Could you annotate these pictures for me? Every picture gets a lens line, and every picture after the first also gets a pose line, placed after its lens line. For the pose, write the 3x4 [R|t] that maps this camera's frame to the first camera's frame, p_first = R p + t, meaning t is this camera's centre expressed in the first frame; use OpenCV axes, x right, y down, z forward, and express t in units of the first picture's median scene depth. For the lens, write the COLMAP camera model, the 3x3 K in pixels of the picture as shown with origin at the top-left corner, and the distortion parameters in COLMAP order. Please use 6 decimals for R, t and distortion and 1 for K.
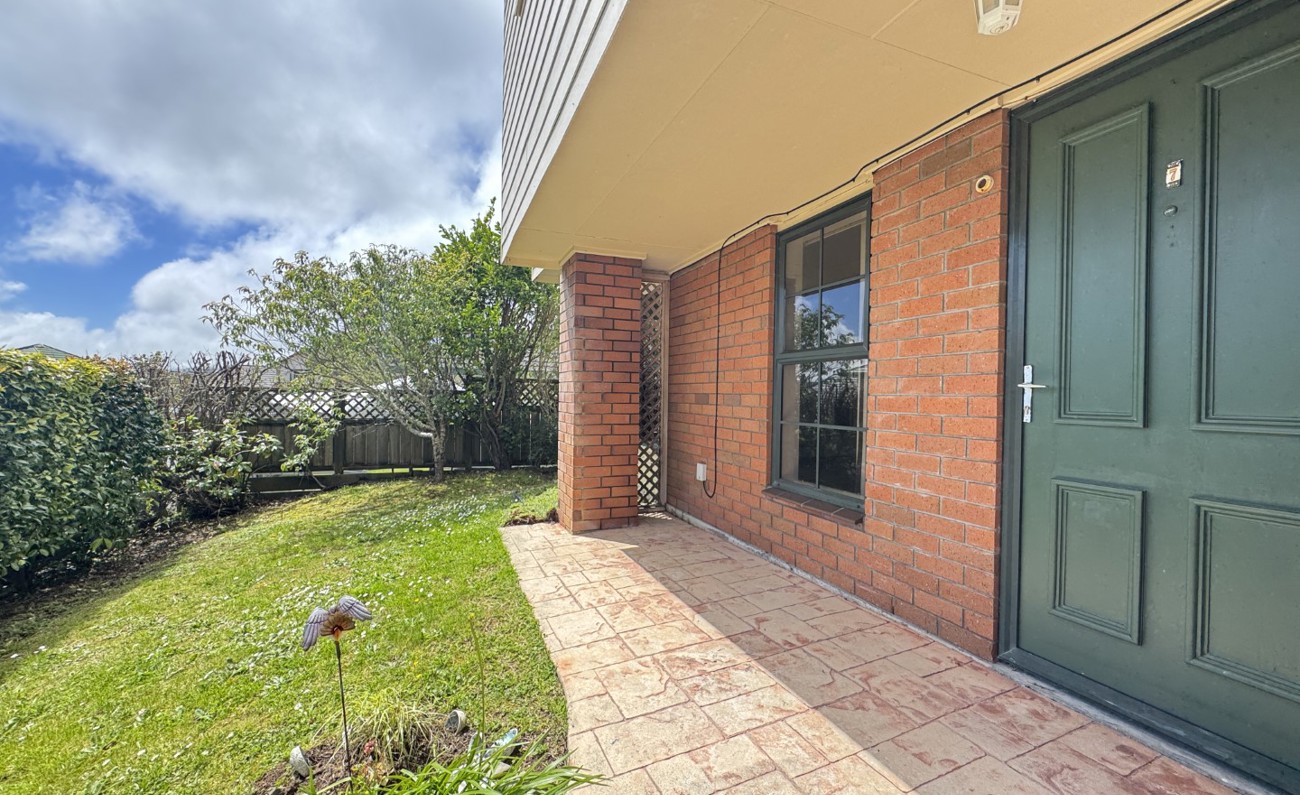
lens RADIAL K [[518.8, 0, 646.9], [0, 518.8, 396.4], [0, 0, 1]] dist [0.000391, -0.000006]
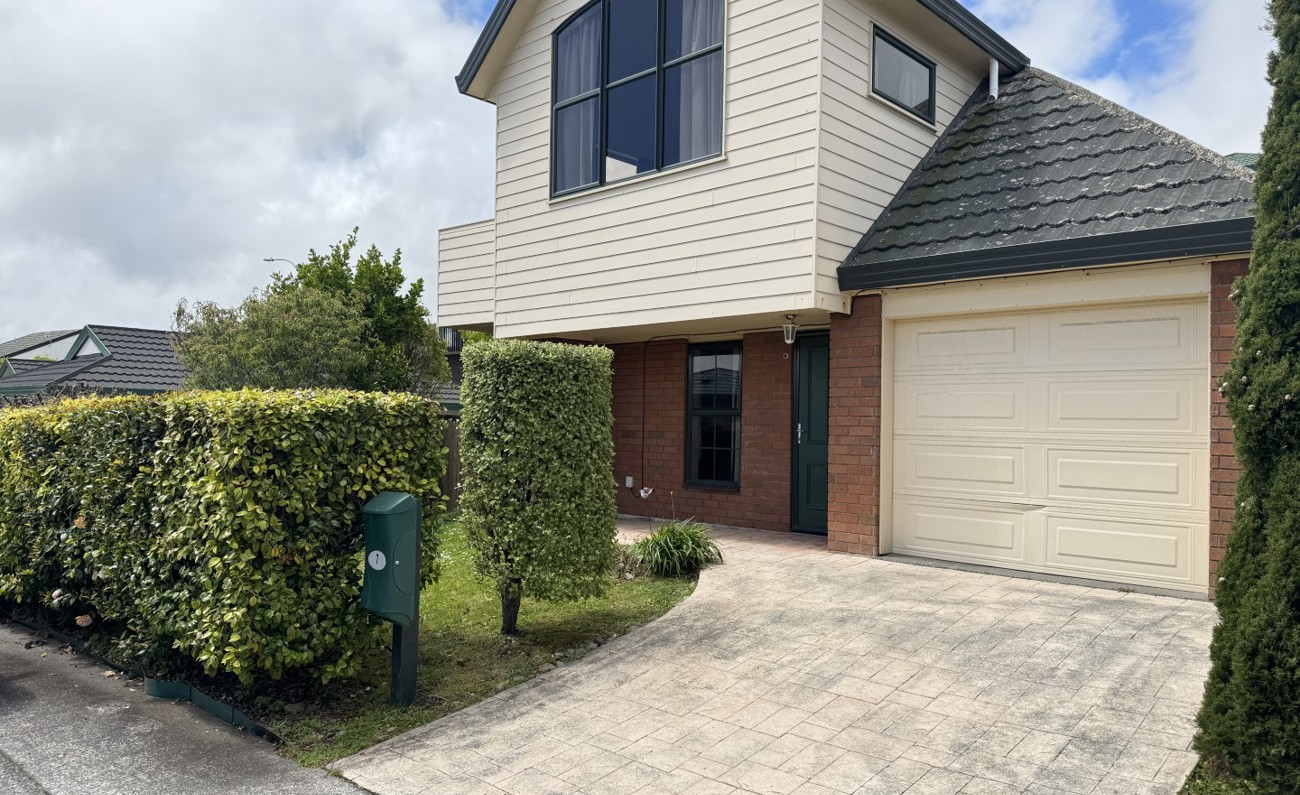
lens RADIAL K [[898.3, 0, 650.1], [0, 898.3, 401.2], [0, 0, 1]] dist [0.000340, 0.000002]
pose [[0.907544, 0.005094, 0.419926, -1.538091], [0.003174, 0.999815, -0.018989, -0.067318], [-0.419945, 0.018567, 0.907360, -2.316563]]
